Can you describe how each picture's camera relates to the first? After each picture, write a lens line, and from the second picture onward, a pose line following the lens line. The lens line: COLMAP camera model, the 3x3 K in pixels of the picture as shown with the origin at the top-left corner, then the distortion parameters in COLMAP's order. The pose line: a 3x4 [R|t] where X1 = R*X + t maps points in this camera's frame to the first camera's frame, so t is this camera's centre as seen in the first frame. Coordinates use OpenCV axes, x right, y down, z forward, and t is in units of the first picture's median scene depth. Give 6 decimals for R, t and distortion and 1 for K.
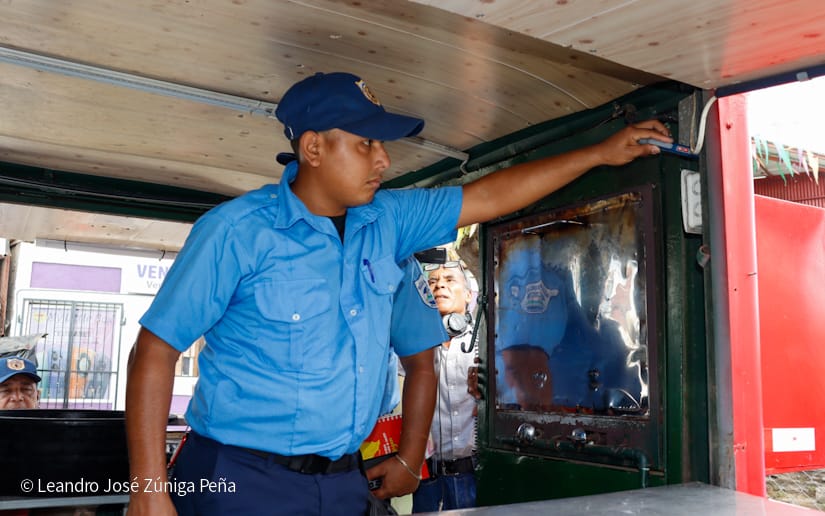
lens RADIAL K [[759.4, 0, 412.5], [0, 759.4, 258.0], [0, 0, 1]] dist [-0.077756, 0.006640]
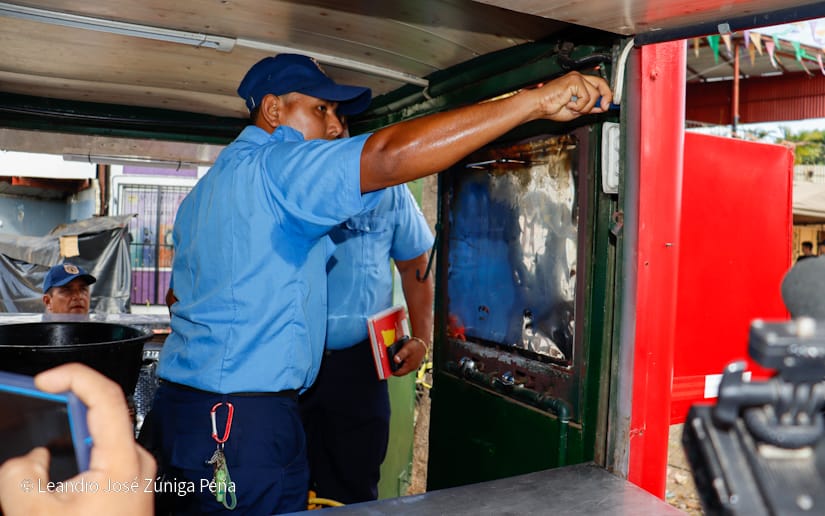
lens RADIAL K [[665.4, 0, 412.5], [0, 665.4, 258.0], [0, 0, 1]] dist [-0.165258, 0.113111]
pose [[0.997702, 0.013484, -0.066405, 0.117887], [-0.001893, 0.985165, 0.171601, -0.058338], [0.067734, -0.171081, 0.982926, 0.121319]]
